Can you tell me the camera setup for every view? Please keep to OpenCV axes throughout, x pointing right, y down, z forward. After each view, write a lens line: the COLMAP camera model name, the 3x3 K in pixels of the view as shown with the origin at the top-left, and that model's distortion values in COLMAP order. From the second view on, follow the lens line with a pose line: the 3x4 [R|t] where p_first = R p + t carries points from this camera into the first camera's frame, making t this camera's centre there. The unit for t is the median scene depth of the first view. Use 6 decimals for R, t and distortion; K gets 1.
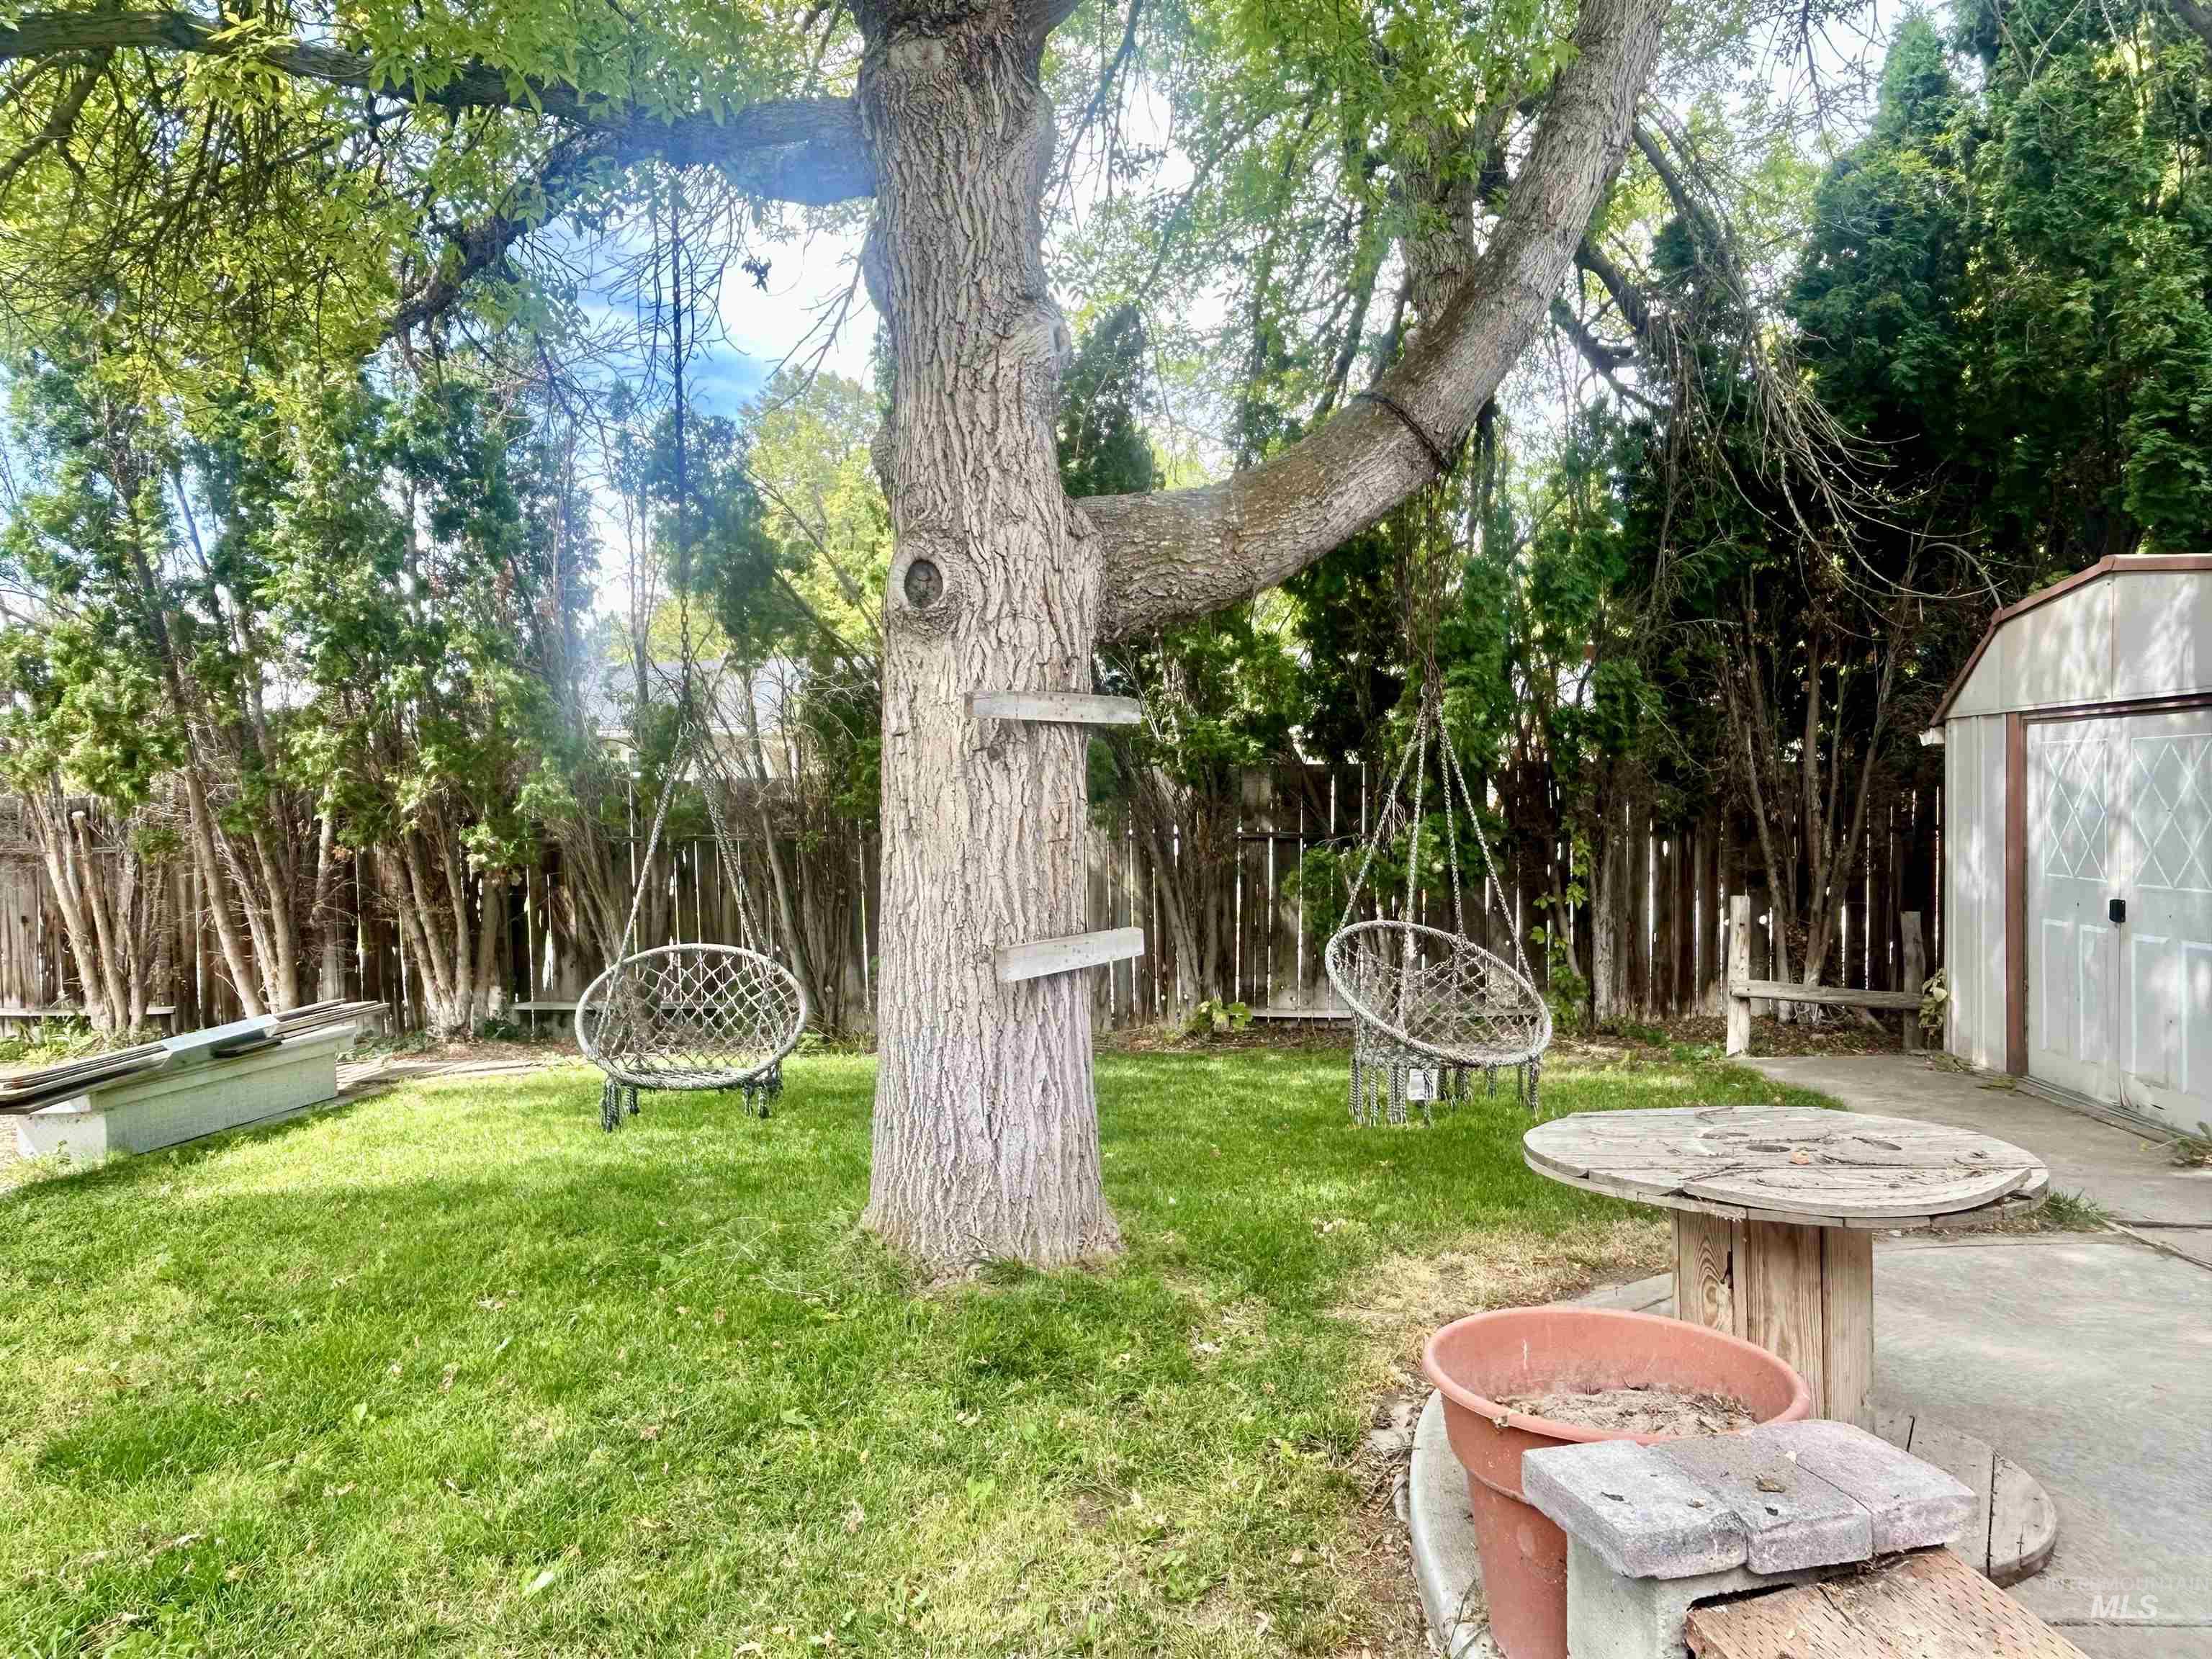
lens RADIAL K [[1441.1, 0, 1106.0], [0, 1441.1, 829.5], [0, 0, 1]] dist [0.001005, -0.000250]
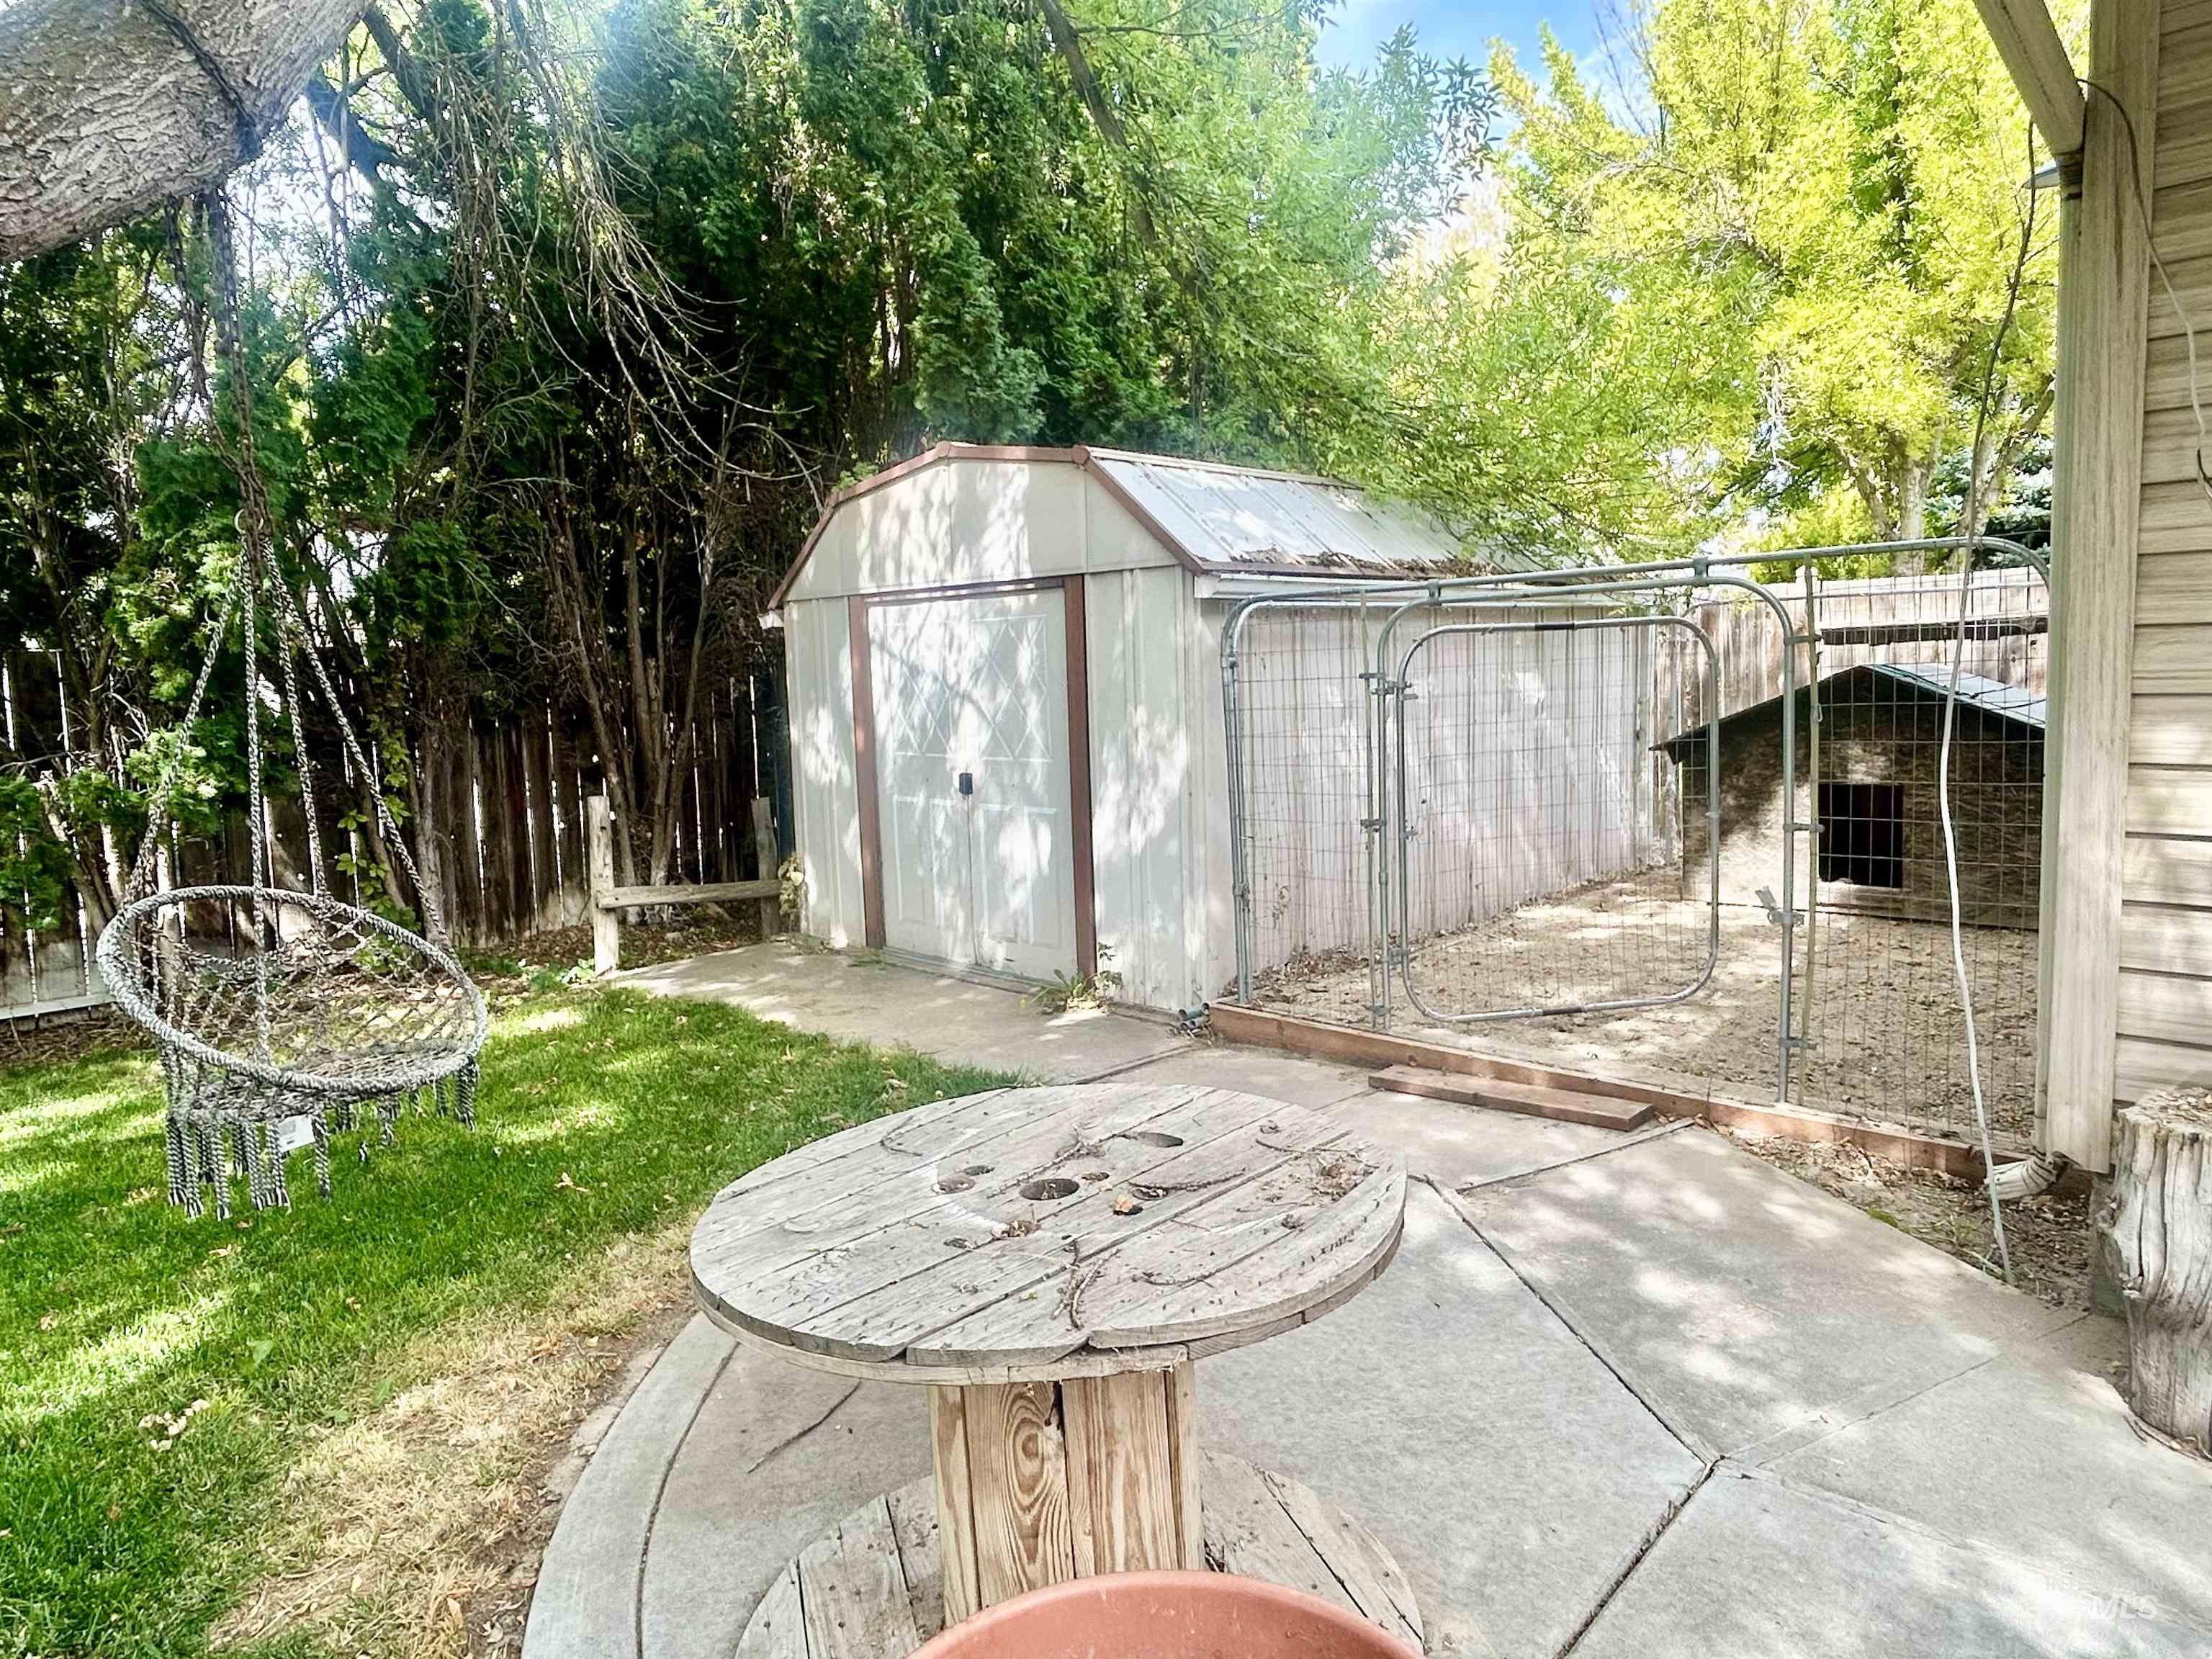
lens RADIAL K [[1390.4, 0, 1103.9], [0, 1390.4, 820.9], [0, 0, 1]] dist [-0.002164, 0.002556]
pose [[0.659895, -0.094679, 0.745368, 0.002166], [0.041745, 0.995117, 0.089445, -0.003216], [-0.750197, -0.027908, 0.660625, 0.206433]]
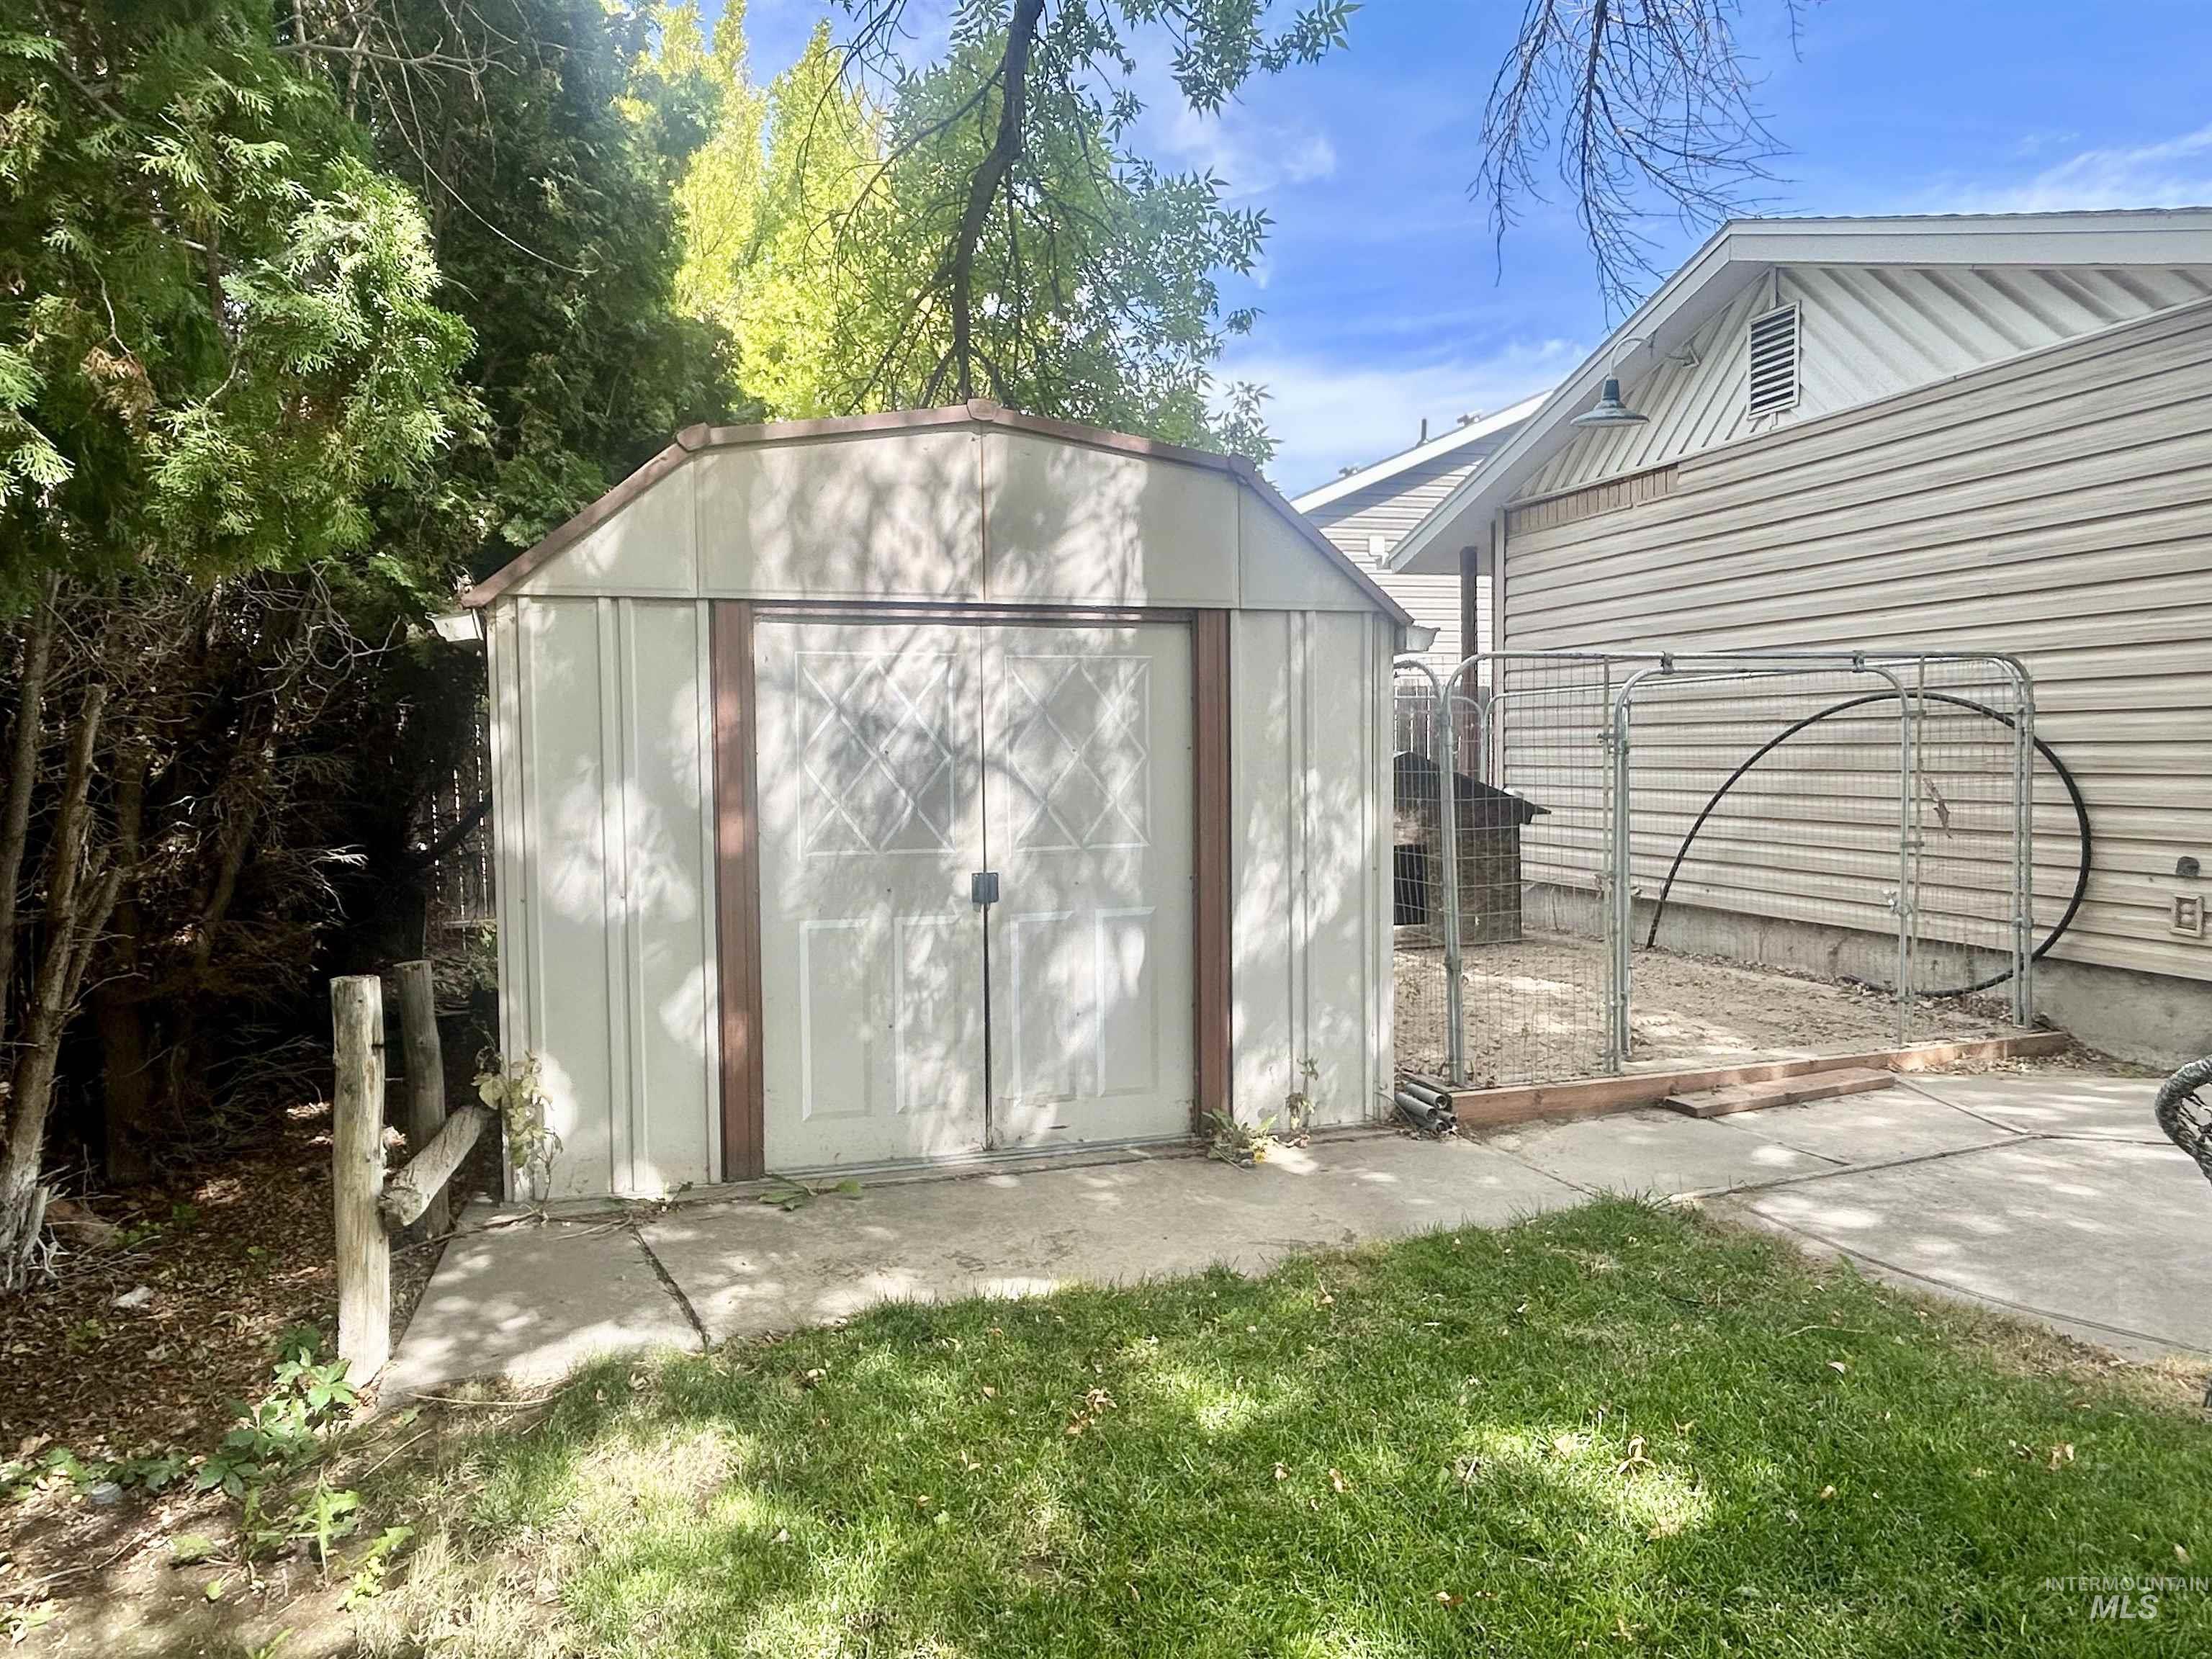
lens RADIAL K [[1390.4, 0, 1103.9], [0, 1390.4, 820.9], [0, 0, 1]] dist [-0.002164, 0.002556]
pose [[-0.336011, -0.027745, 0.941449, 0.010119], [0.039159, 0.998290, 0.043397, -0.005531], [-0.941044, 0.051448, -0.334350, 0.986232]]
